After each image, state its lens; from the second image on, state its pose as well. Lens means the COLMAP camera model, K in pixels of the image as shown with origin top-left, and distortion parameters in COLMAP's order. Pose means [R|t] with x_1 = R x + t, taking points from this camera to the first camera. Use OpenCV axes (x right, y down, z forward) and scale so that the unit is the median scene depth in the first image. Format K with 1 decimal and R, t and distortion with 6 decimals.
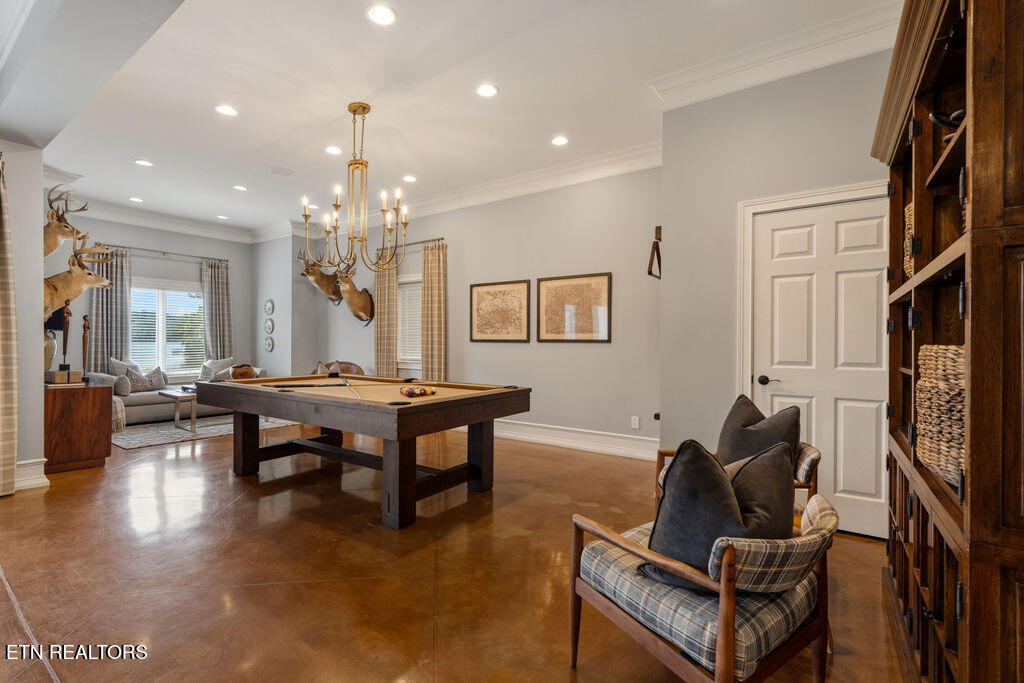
lens RADIAL K [[460.4, 0, 510.3], [0, 460.4, 339.5], [0, 0, 1]] dist [-0.001947, -0.000005]
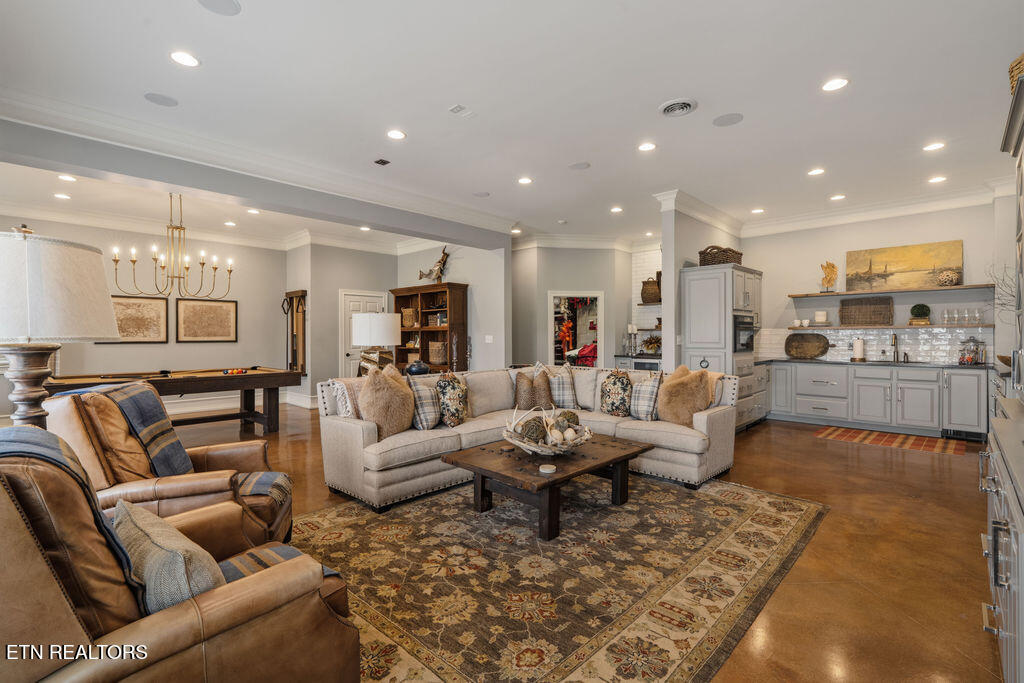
lens RADIAL K [[460.4, 0, 511.7], [0, 460.4, 340.4], [0, 0, 1]] dist [-0.001947, -0.000005]
pose [[0.164954, -0.005758, 0.986284, -1.172503], [0.008706, 0.999953, 0.004382, 0.001123], [-0.986263, 0.007864, 0.164996, -0.255016]]
